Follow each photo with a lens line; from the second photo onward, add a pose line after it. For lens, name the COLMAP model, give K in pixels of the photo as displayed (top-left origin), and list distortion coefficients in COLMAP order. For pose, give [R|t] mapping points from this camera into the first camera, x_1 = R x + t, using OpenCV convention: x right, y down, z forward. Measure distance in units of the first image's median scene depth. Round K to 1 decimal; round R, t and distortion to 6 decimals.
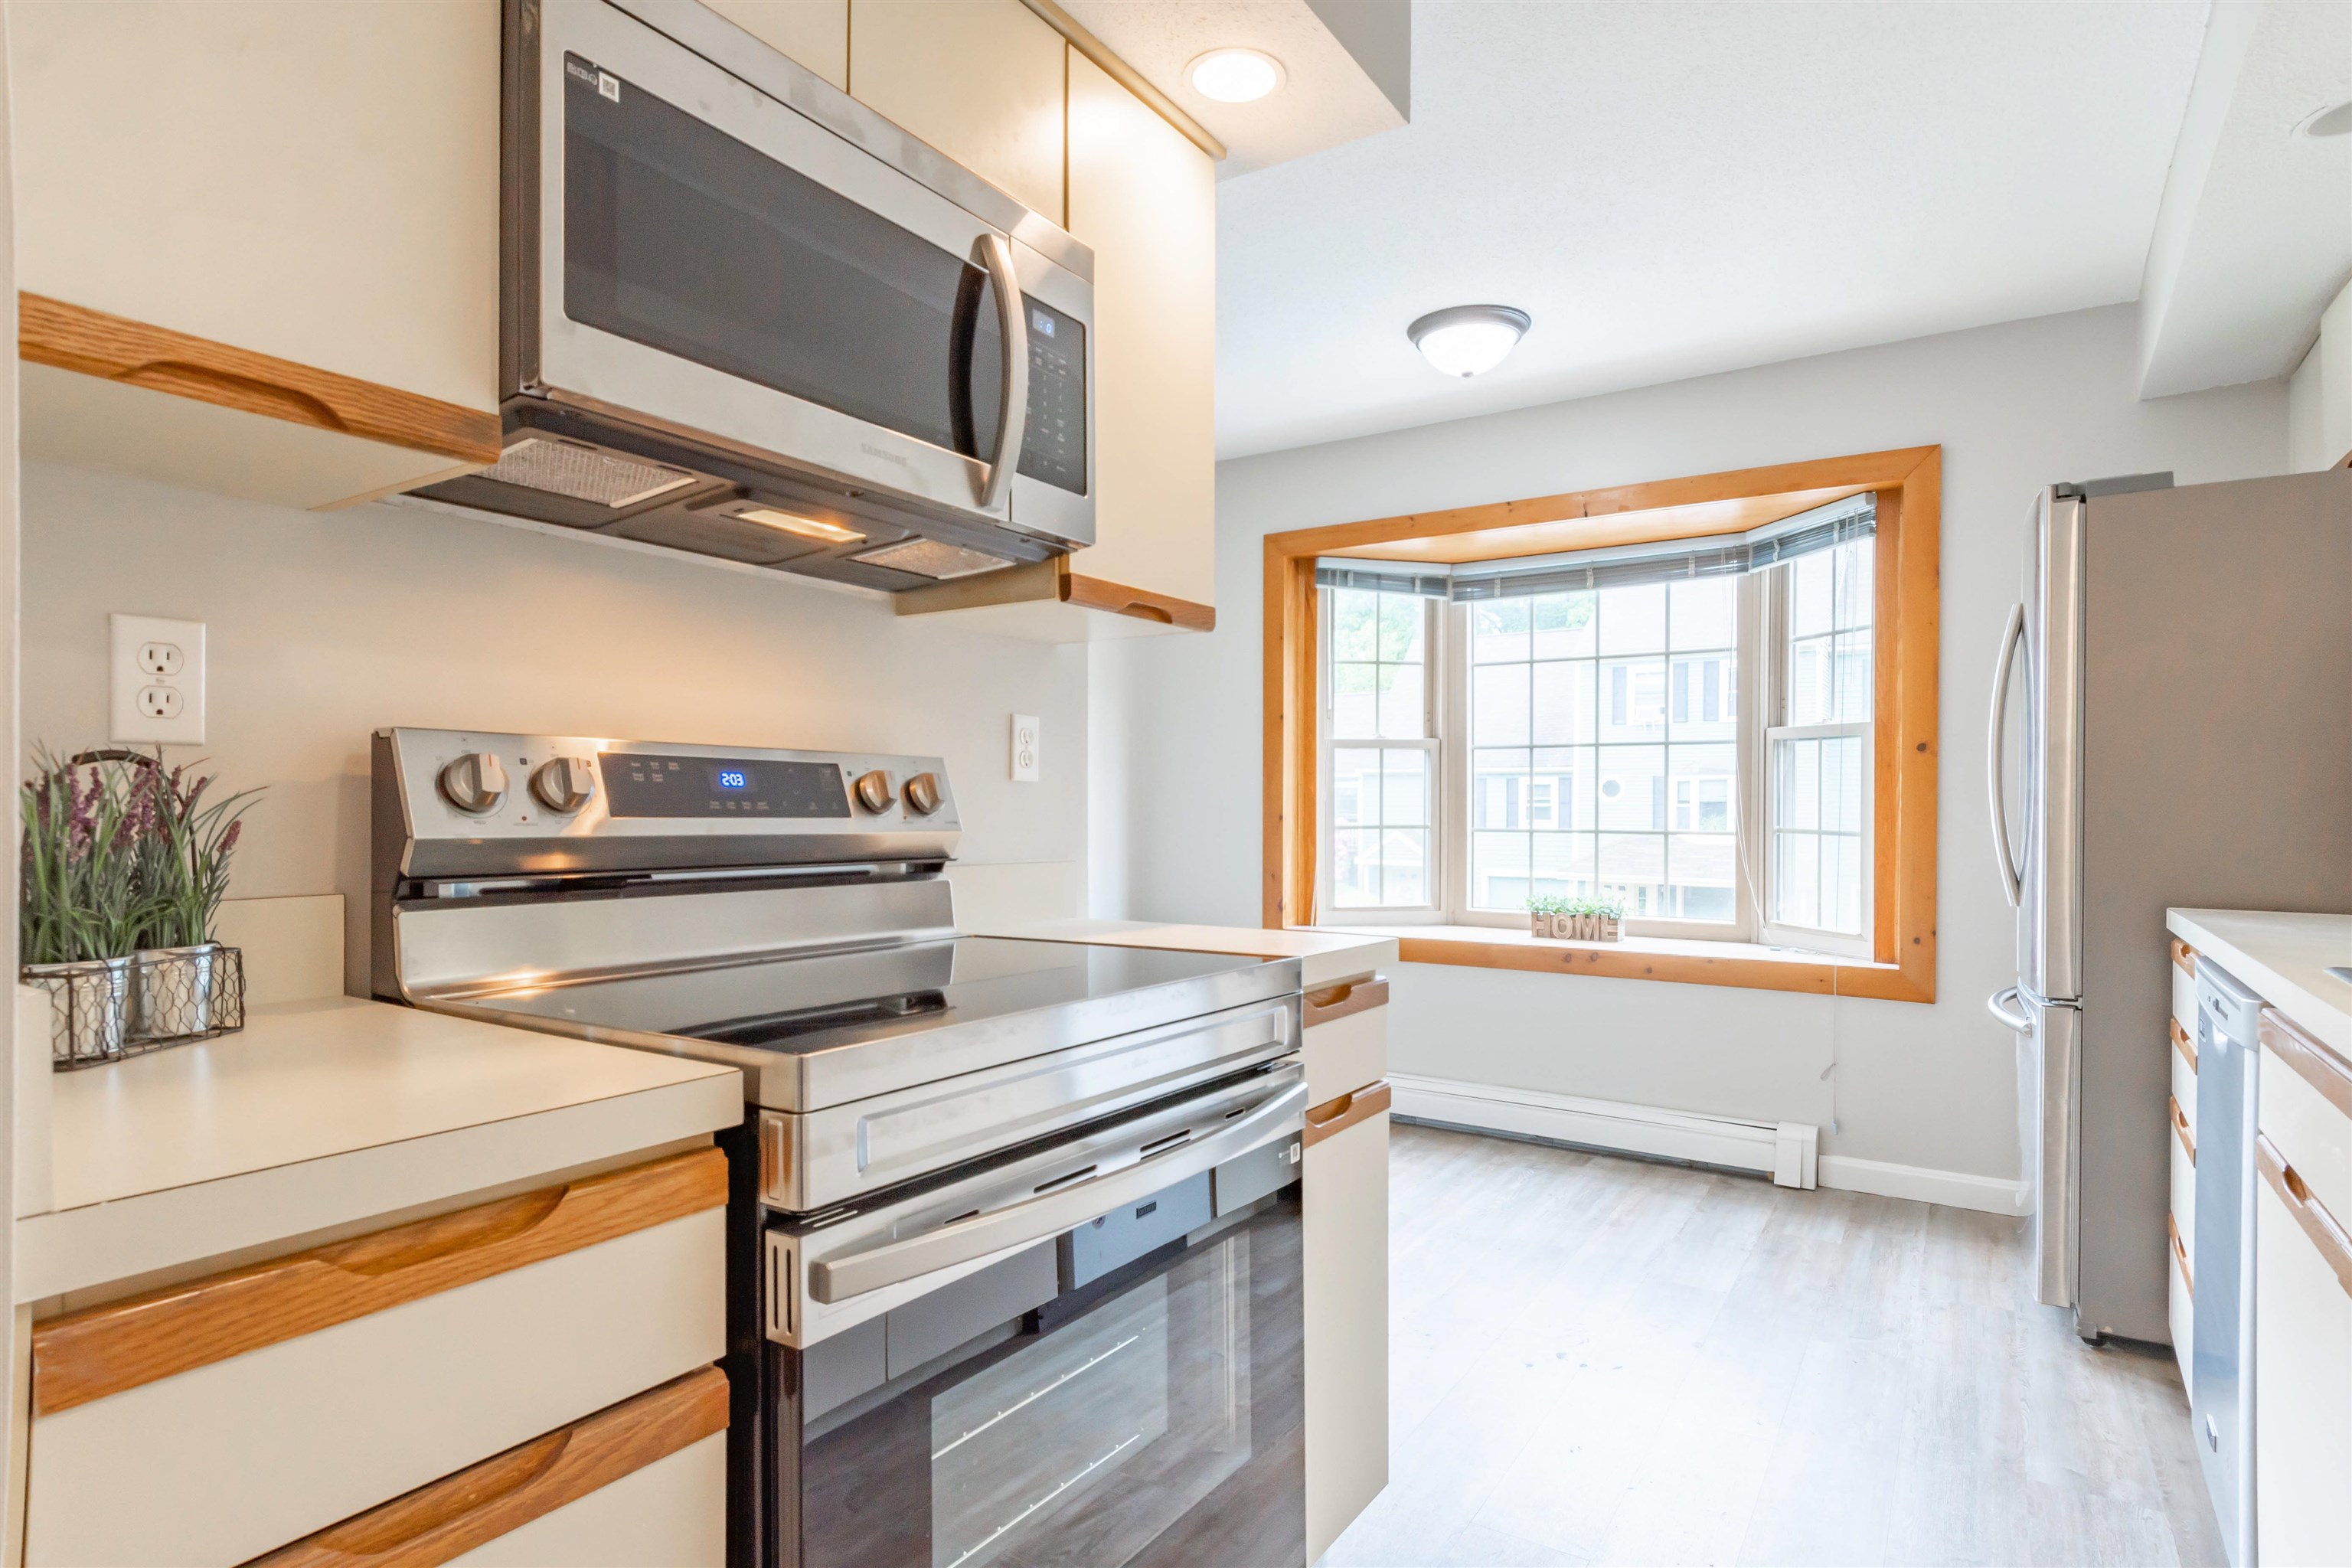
lens RADIAL K [[1244.7, 0, 1127.2], [0, 1244.7, 807.8], [0, 0, 1]] dist [0.002642, -0.000246]
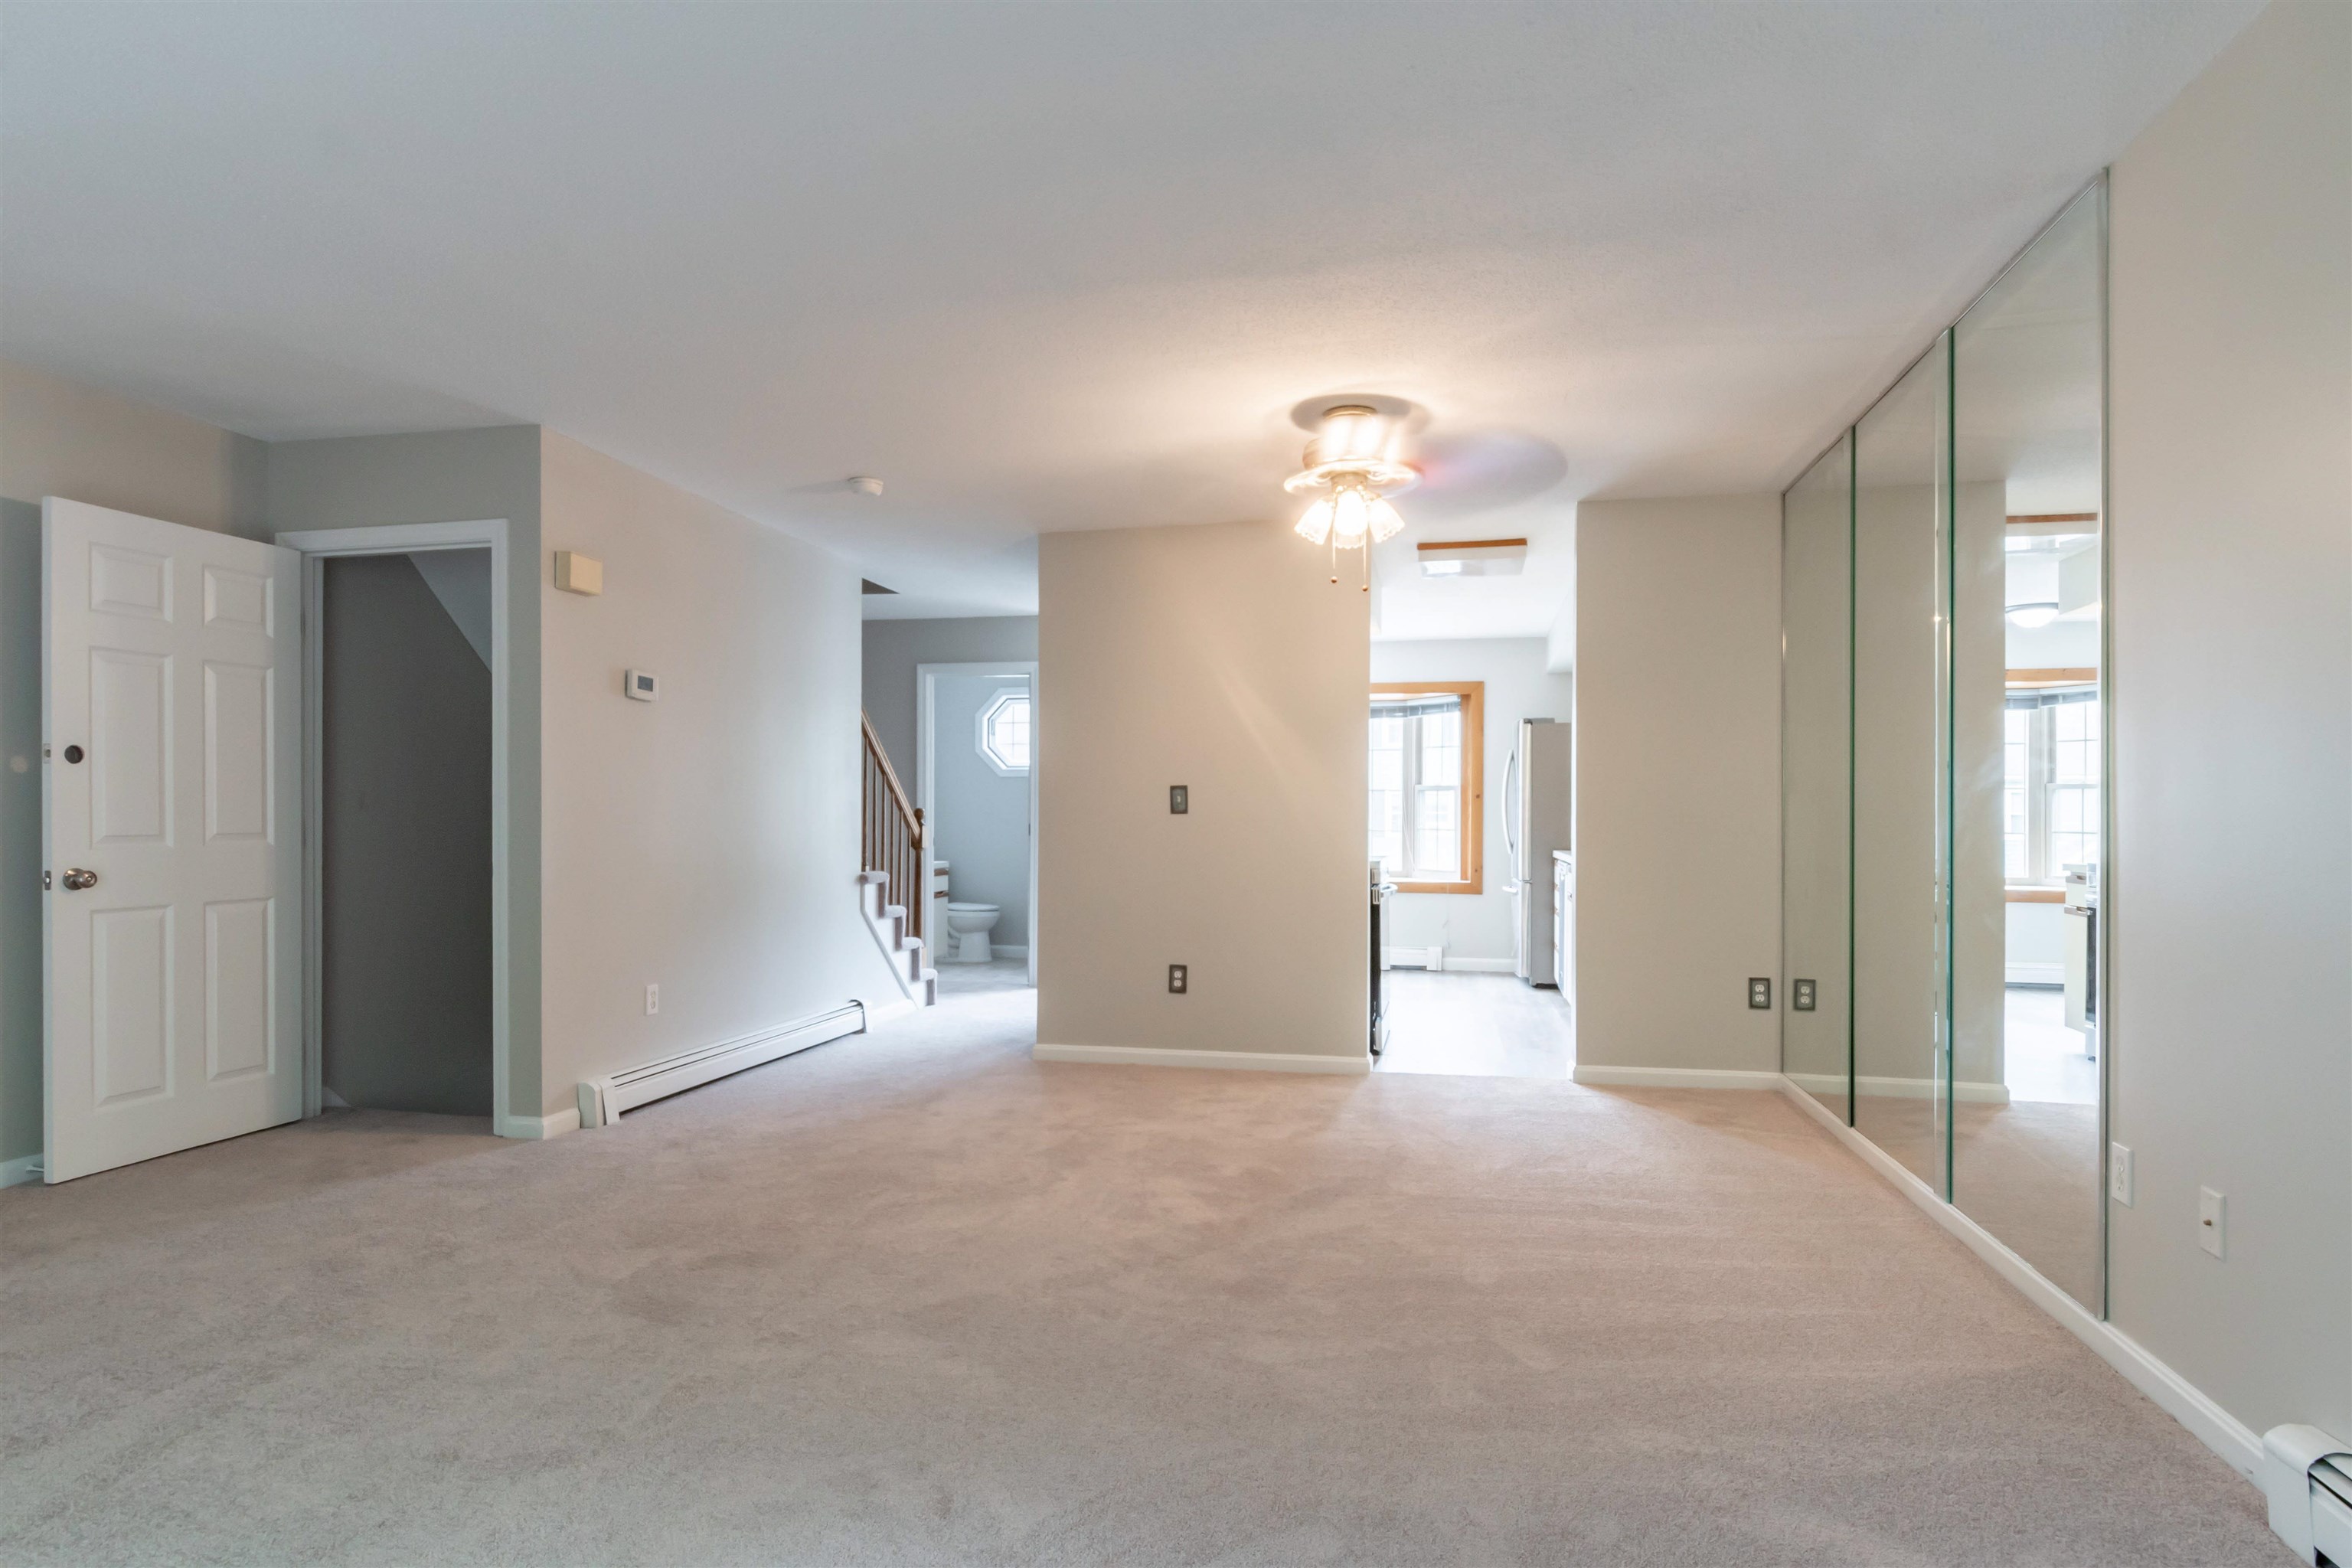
lens RADIAL K [[1235.1, 0, 1177.4], [0, 1235.1, 823.3], [0, 0, 1]] dist [0.000599, -0.001797]
pose [[0.920717, -0.005905, 0.390187, -0.829383], [0.005086, 0.999982, 0.003134, -0.002551], [-0.390199, -0.000901, 0.920730, -0.991616]]
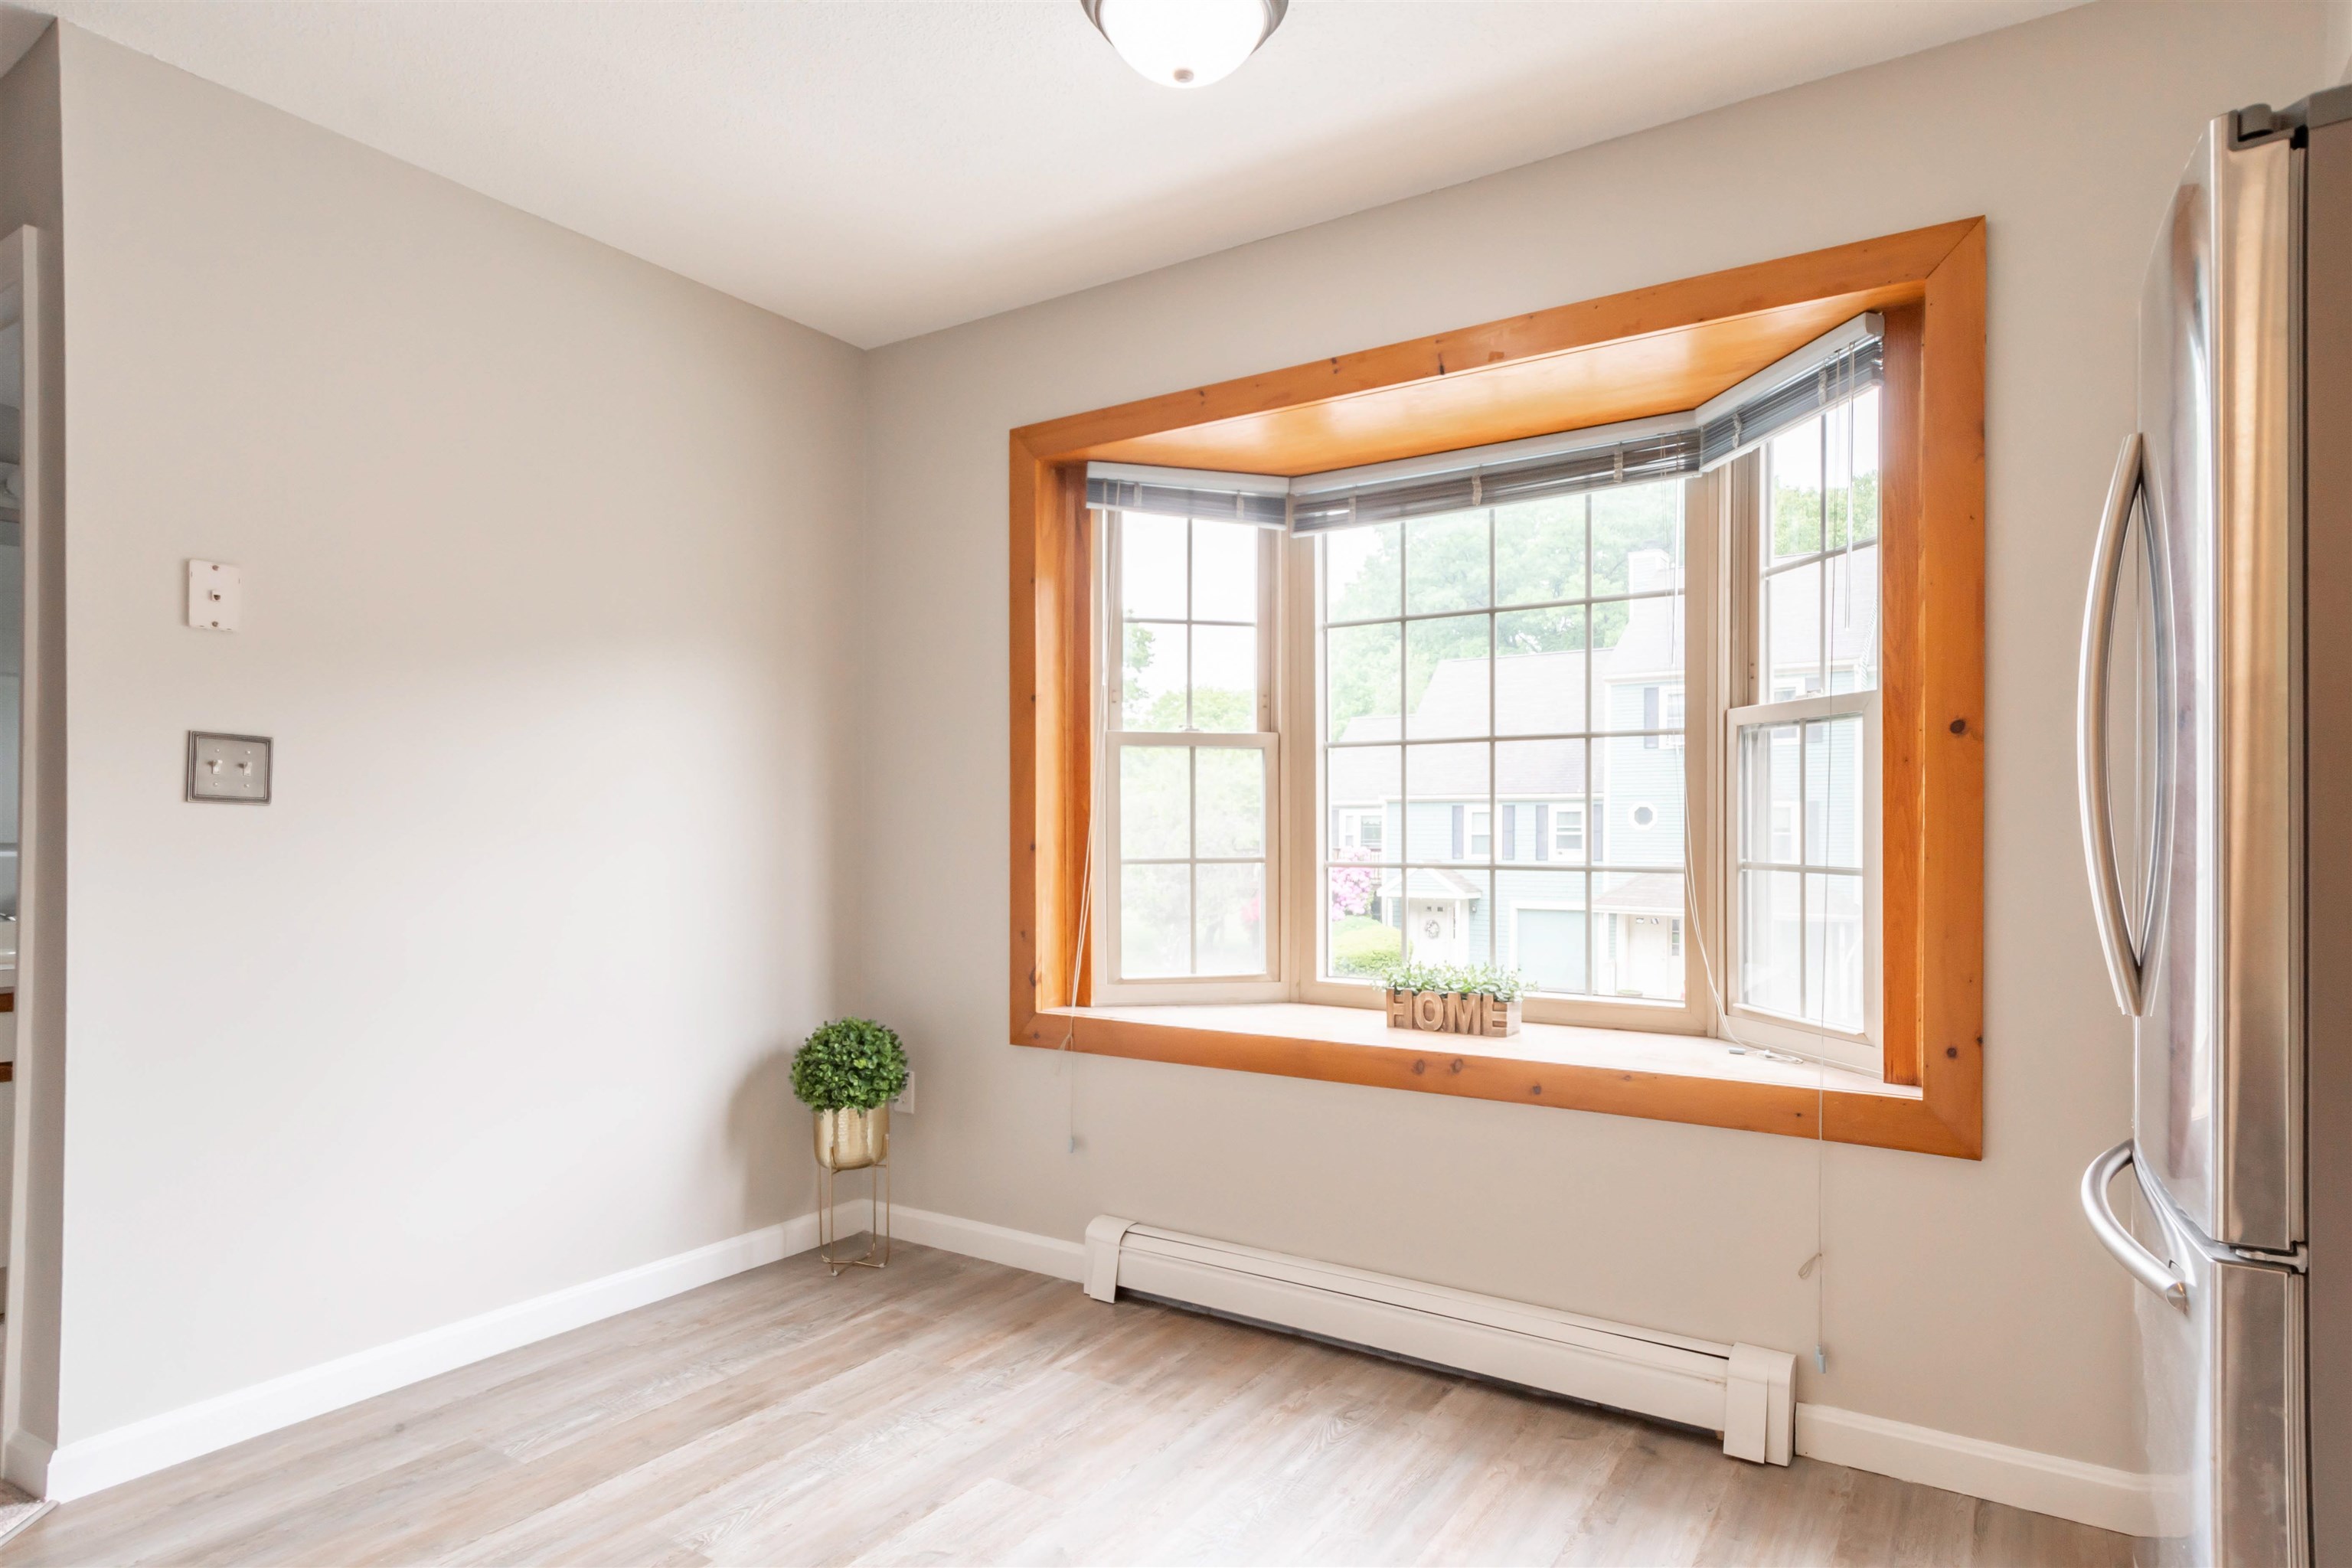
lens RADIAL K [[1272.6, 0, 1225.2], [0, 1272.6, 830.2], [0, 0, 1]] dist [0.000680, -0.000037]
pose [[0.999111, -0.001813, 0.042114, 0.230301], [0.002050, 0.999982, -0.005570, 0.003086], [-0.042104, 0.005652, 0.999097, 0.357925]]
